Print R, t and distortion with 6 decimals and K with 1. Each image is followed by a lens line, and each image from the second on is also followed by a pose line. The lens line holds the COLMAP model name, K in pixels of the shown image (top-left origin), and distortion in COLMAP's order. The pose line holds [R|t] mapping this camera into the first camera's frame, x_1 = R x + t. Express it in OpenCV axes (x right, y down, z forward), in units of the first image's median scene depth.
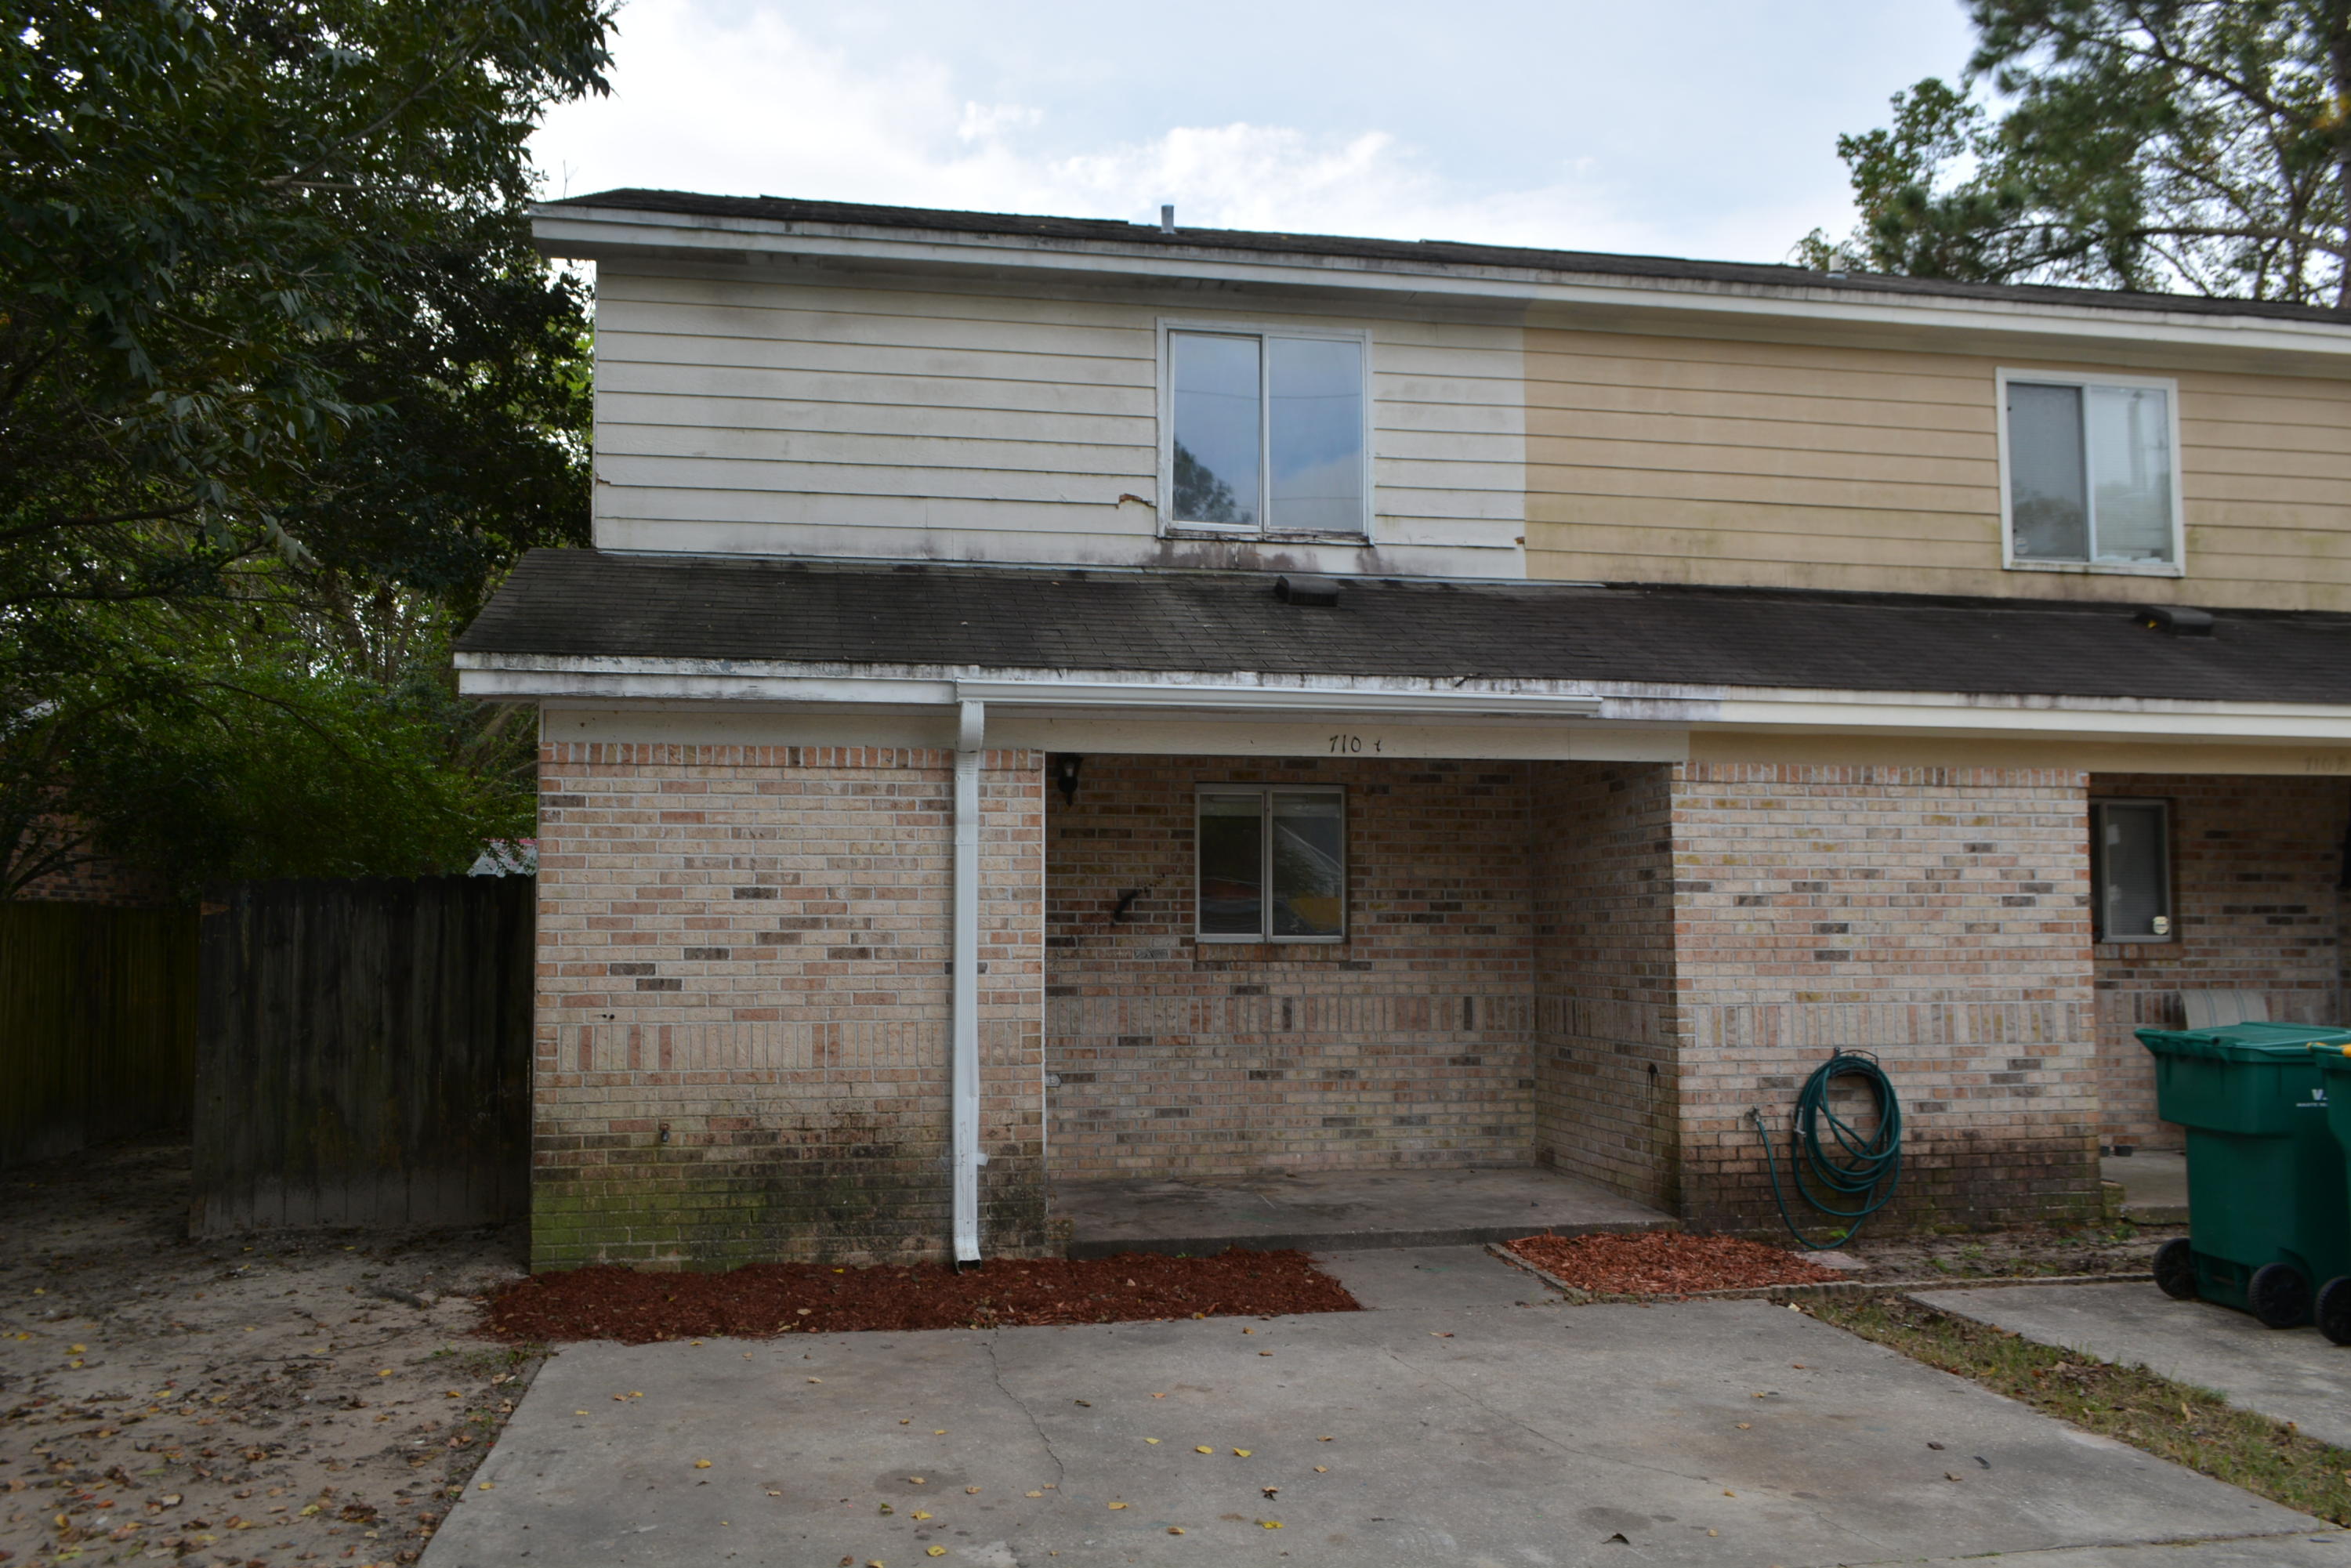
lens RADIAL K [[1816.6, 0, 1183.9], [0, 1816.6, 779.1], [0, 0, 1]] dist [-0.030167, 0.017689]
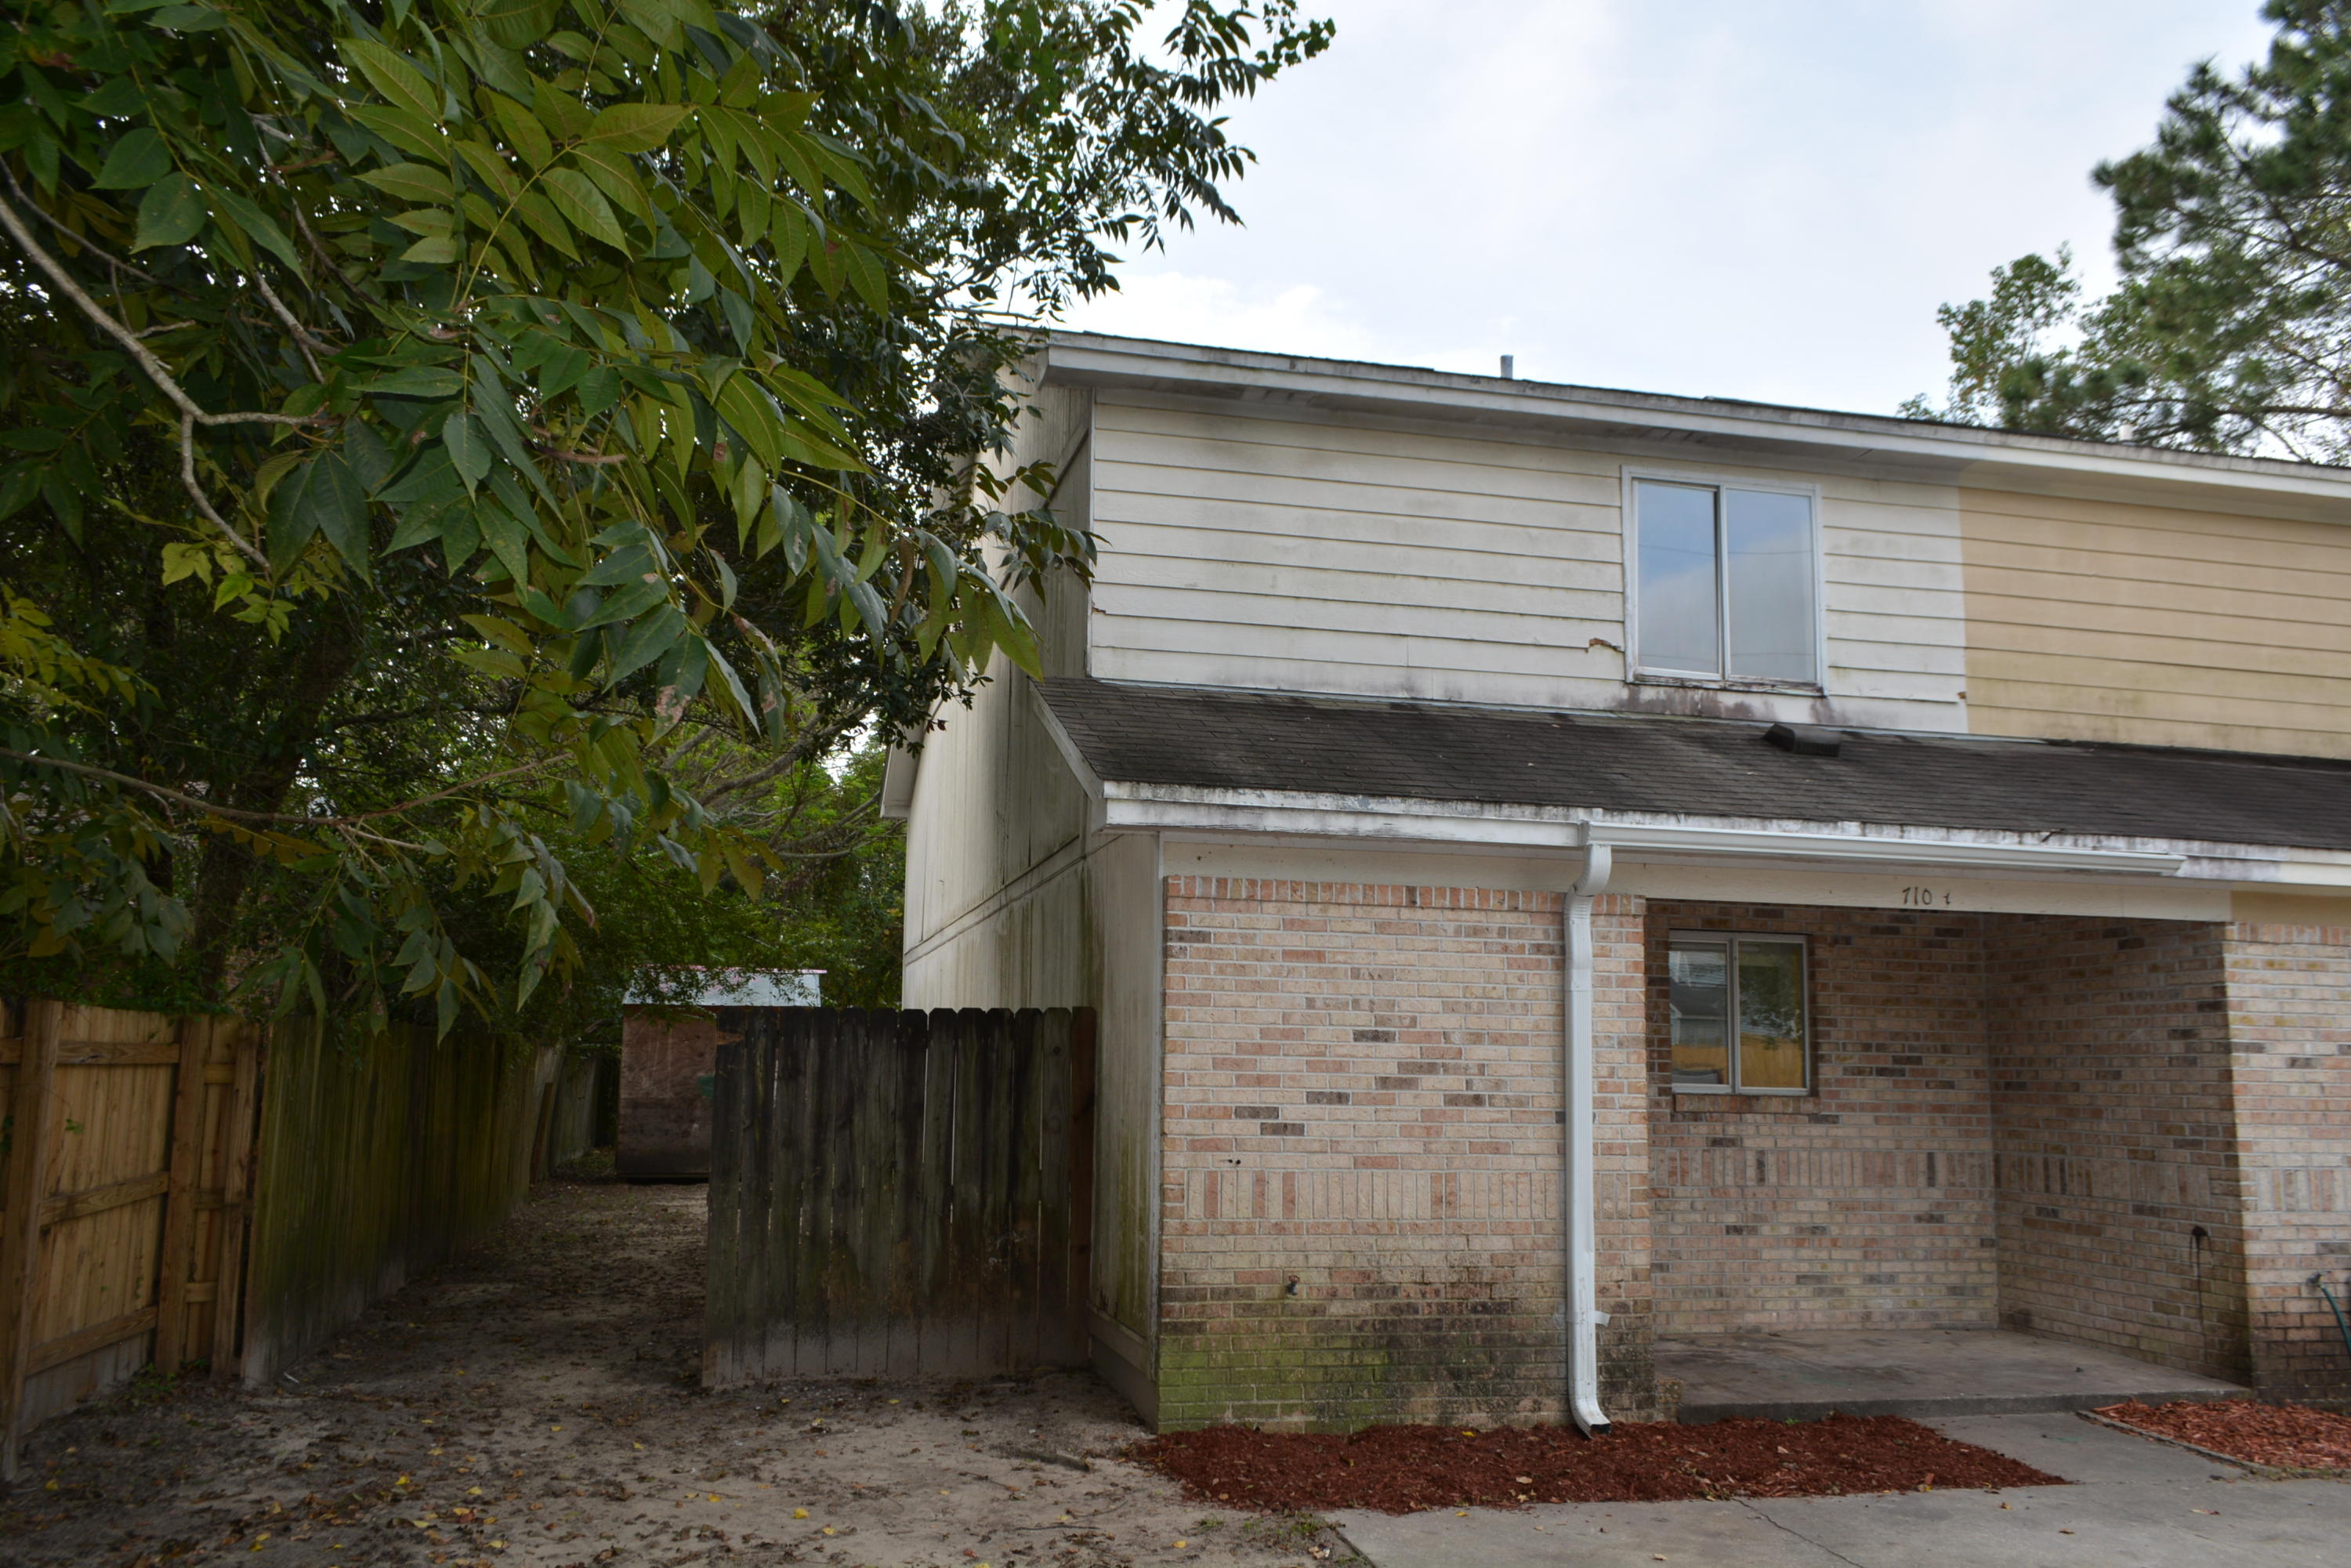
lens RADIAL K [[1816.6, 0, 1167.0], [0, 1816.6, 773.2], [0, 0, 1]] dist [-0.030167, 0.017689]
pose [[0.999175, 0.027128, 0.030225, -0.335729], [-0.024716, 0.996686, -0.077498, 0.000457], [-0.032227, 0.076687, 0.996534, 0.019025]]
